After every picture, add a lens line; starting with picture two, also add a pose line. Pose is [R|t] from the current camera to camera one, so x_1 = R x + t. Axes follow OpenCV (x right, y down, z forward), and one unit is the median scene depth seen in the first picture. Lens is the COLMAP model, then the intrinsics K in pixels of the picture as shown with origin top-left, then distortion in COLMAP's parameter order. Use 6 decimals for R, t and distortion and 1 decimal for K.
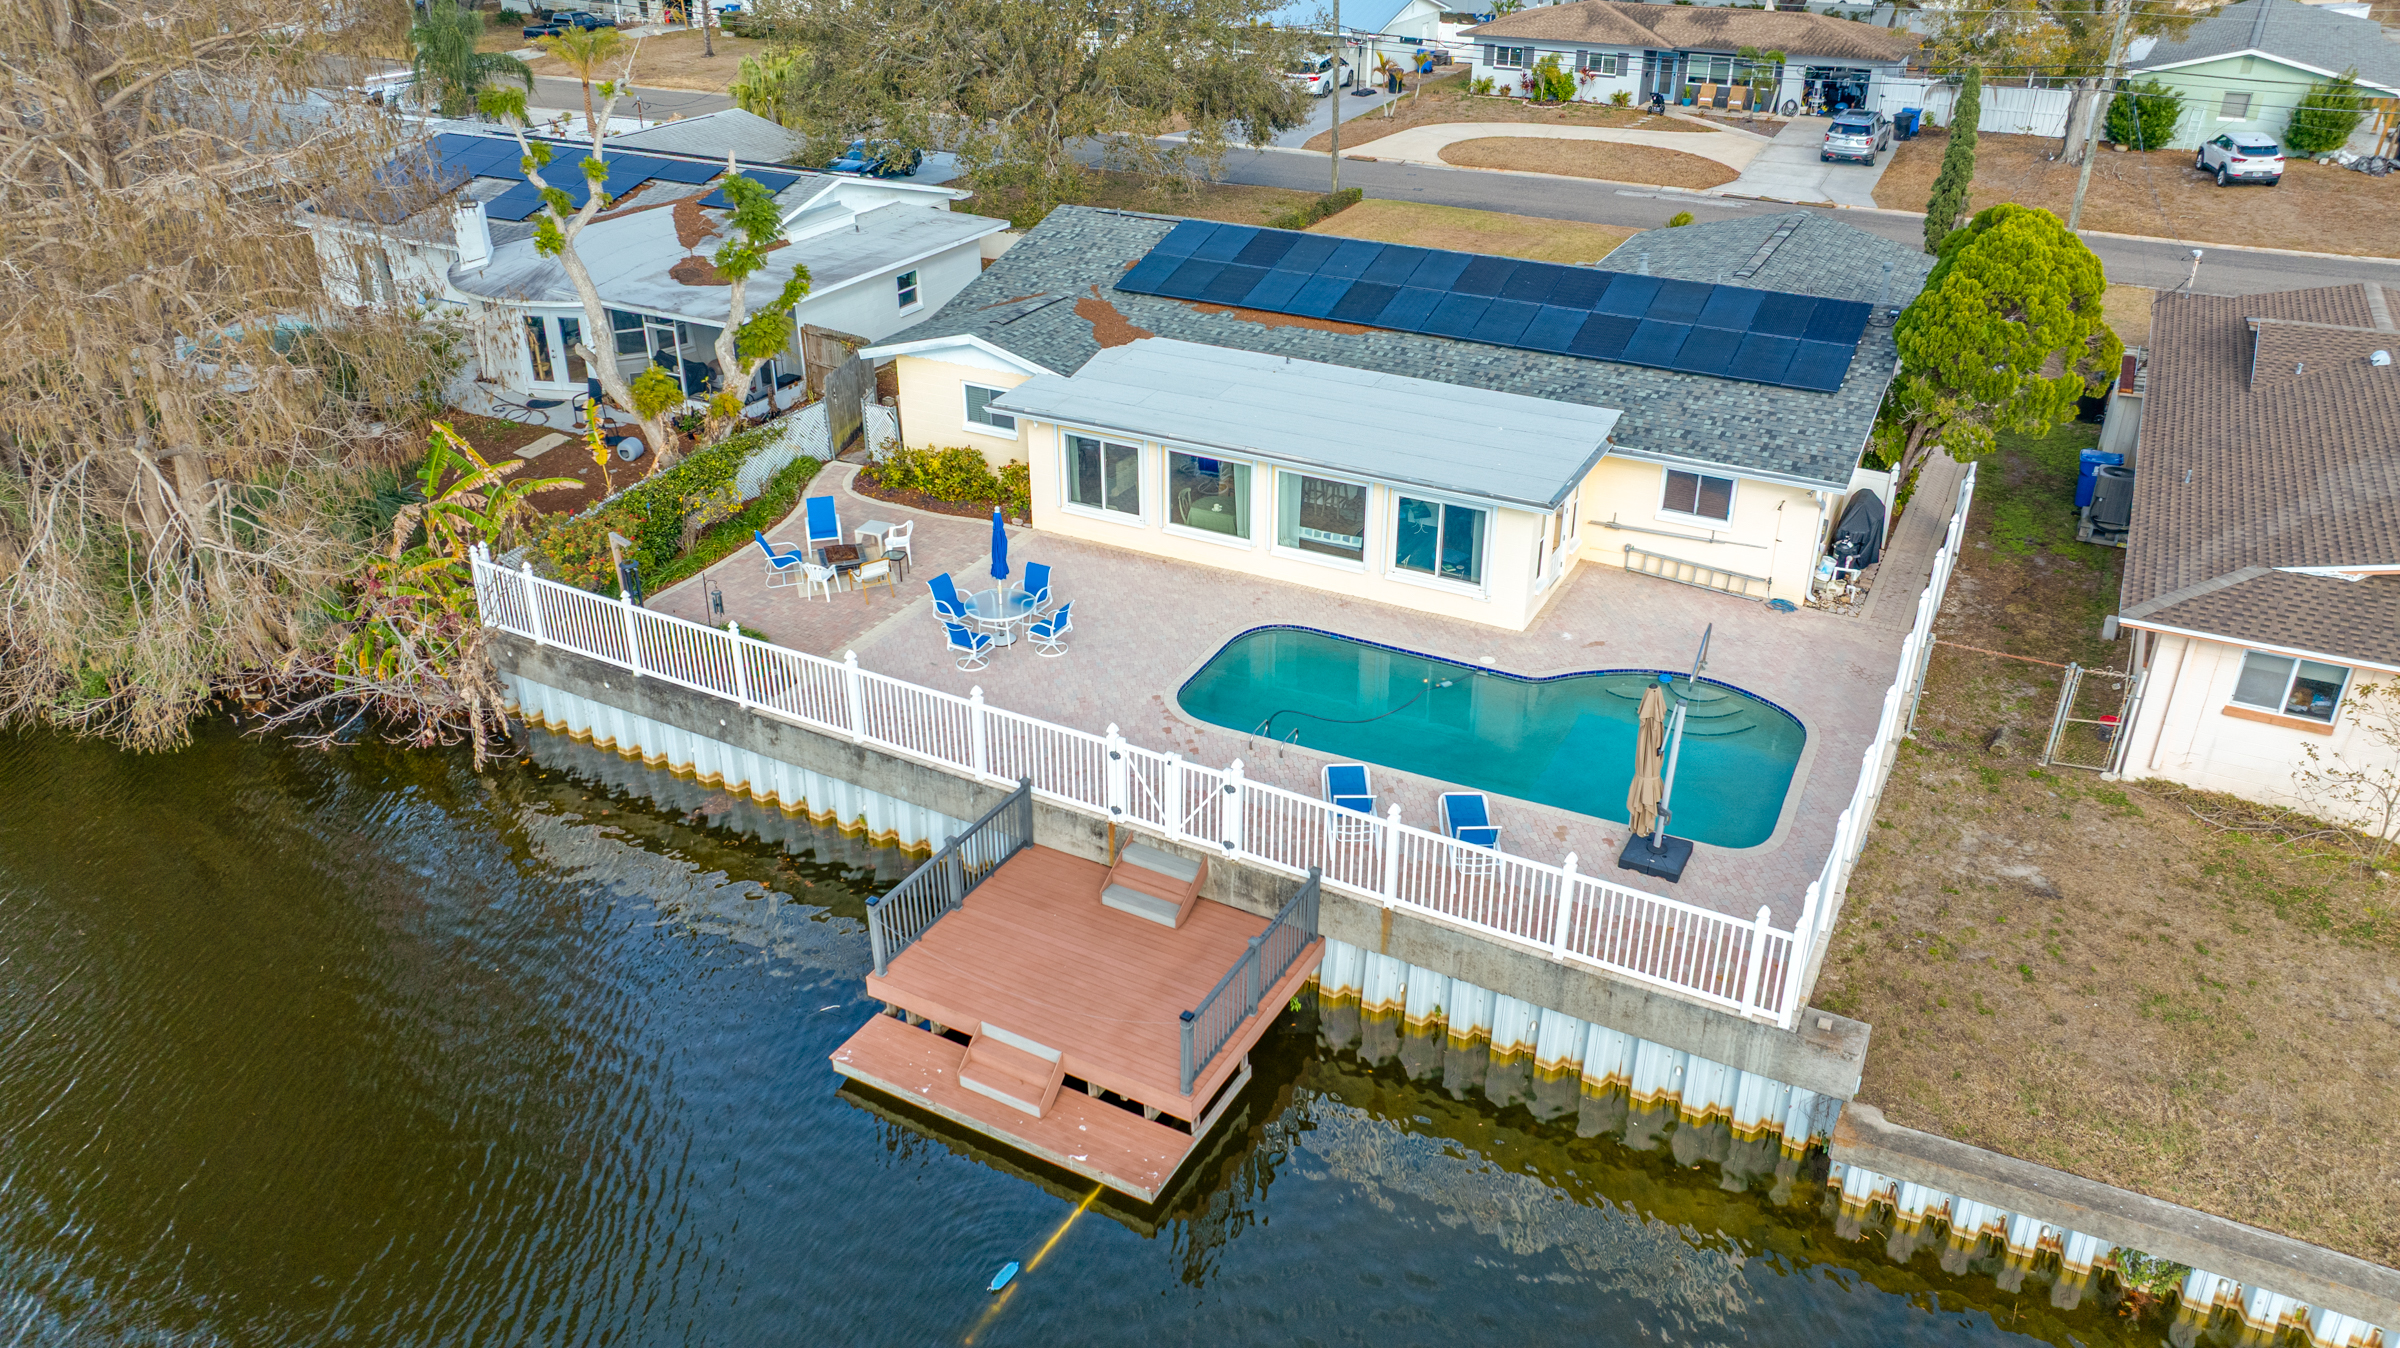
lens RADIAL K [[1659.5, 0, 1209.9], [0, 1659.5, 682.1], [0, 0, 1]] dist [-0.029412, 0.021943]
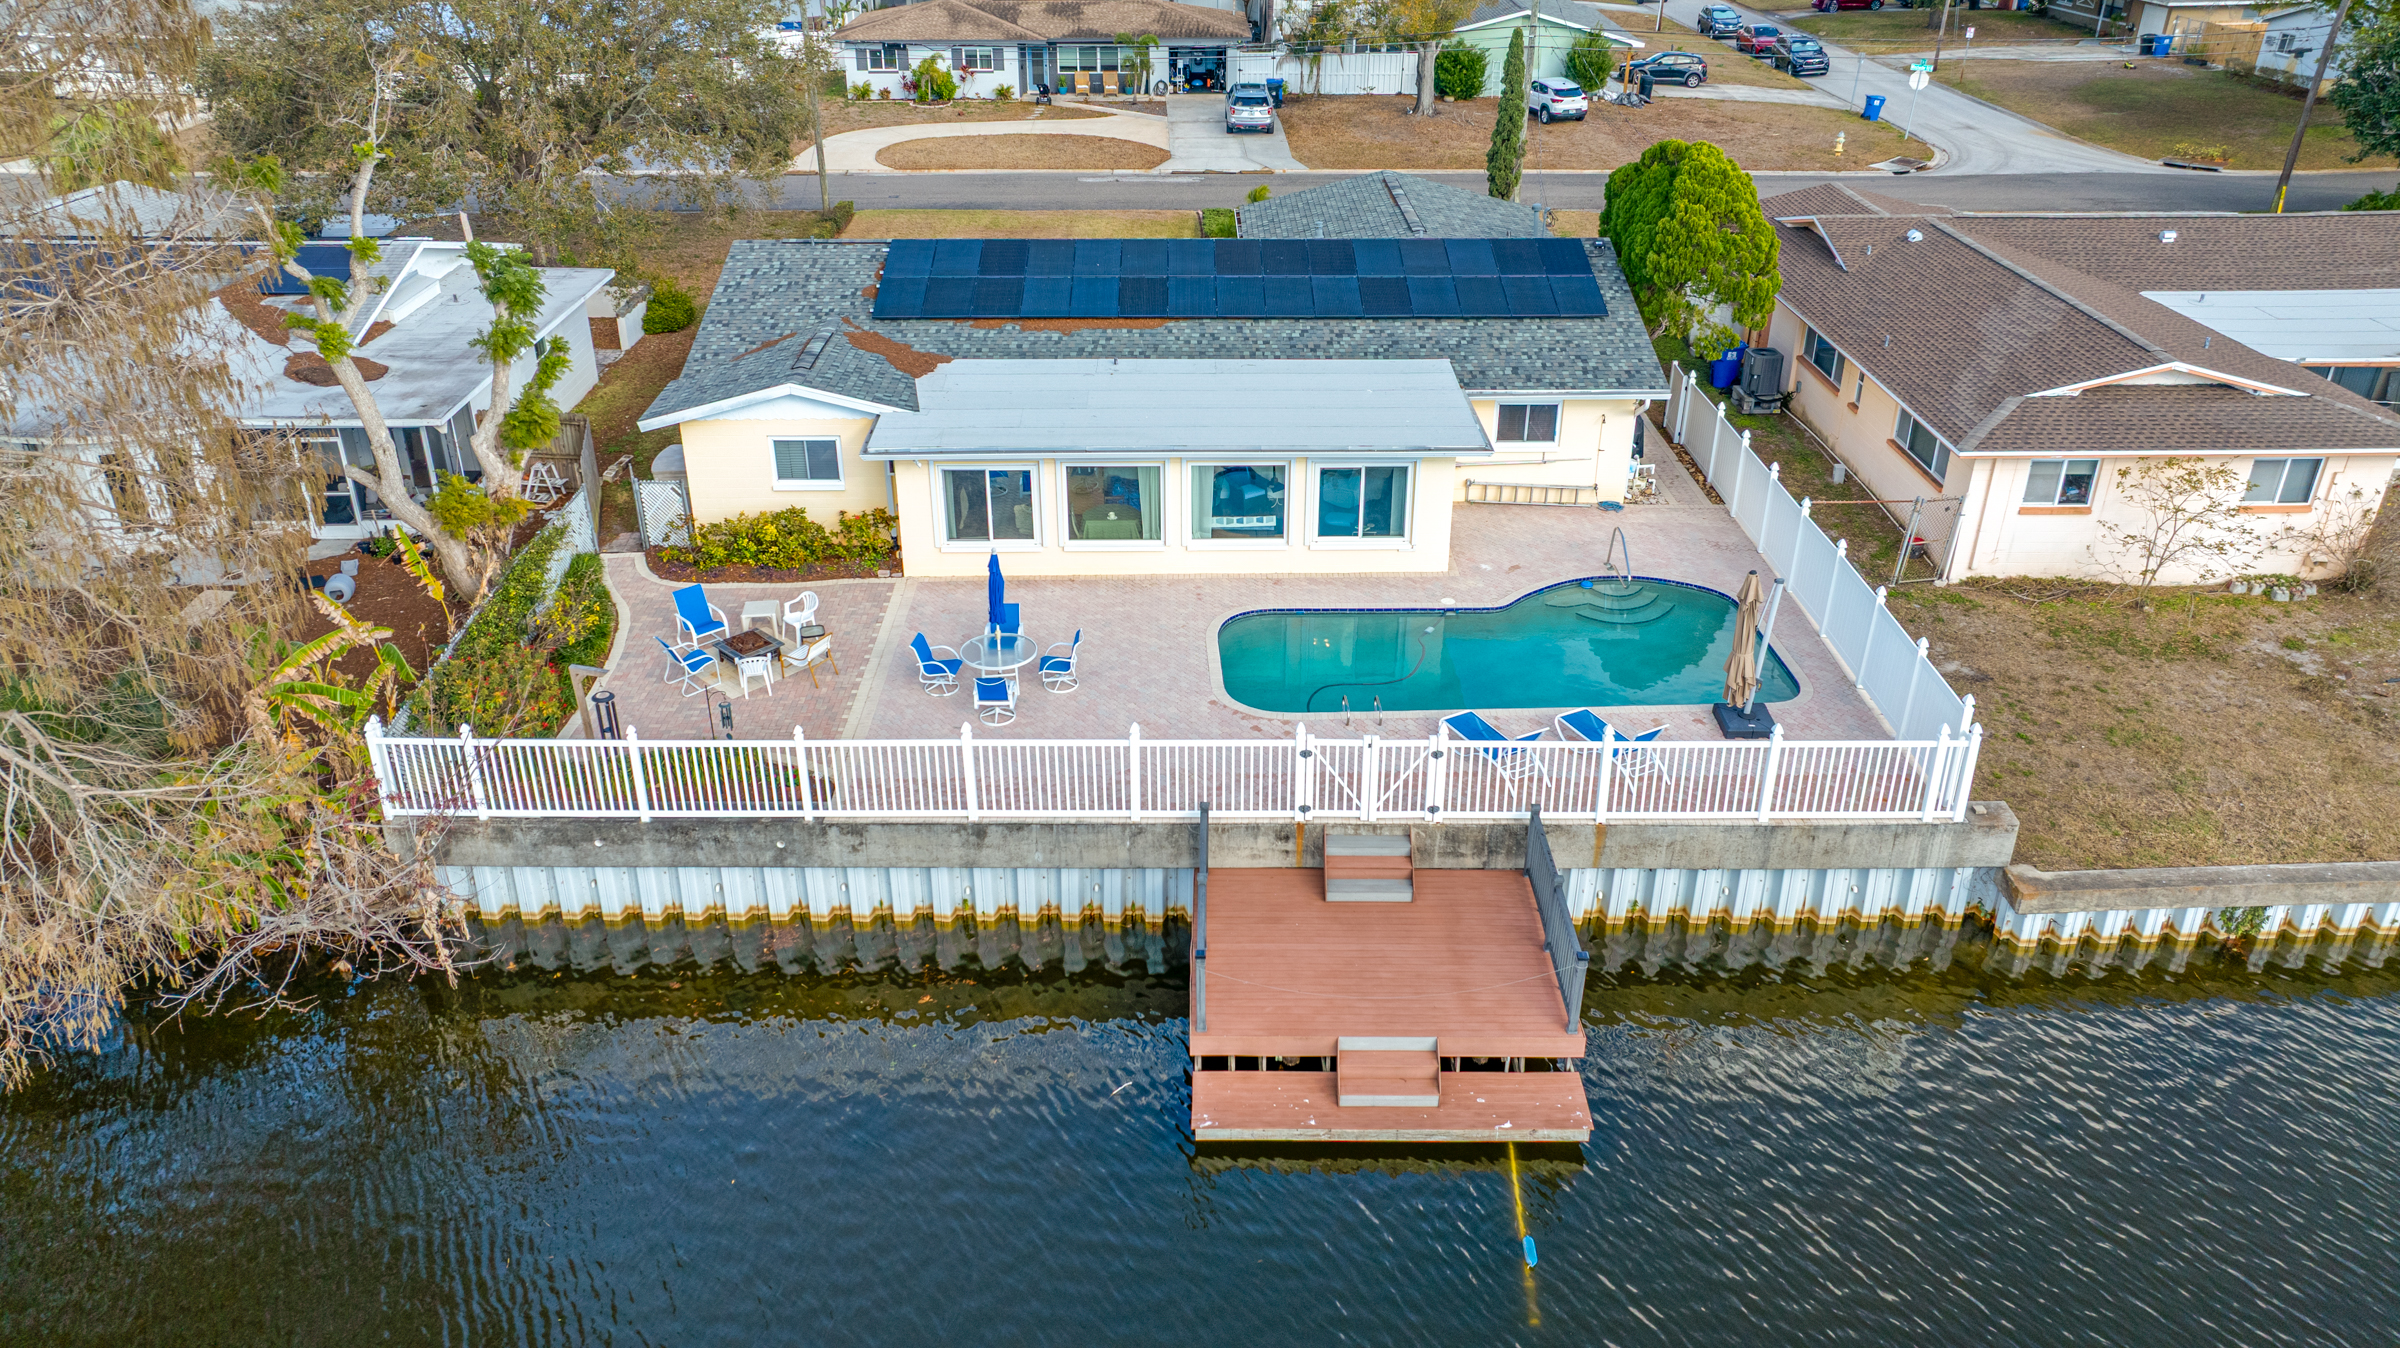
lens RADIAL K [[1659.5, 0, 1209.9], [0, 1659.5, 682.1], [0, 0, 1]] dist [-0.029412, 0.021943]
pose [[0.877851, -0.224638, 0.422983, -0.404892], [0.225465, 0.973027, 0.048830, -0.046450], [-0.422543, 0.052503, 0.904821, 0.092002]]
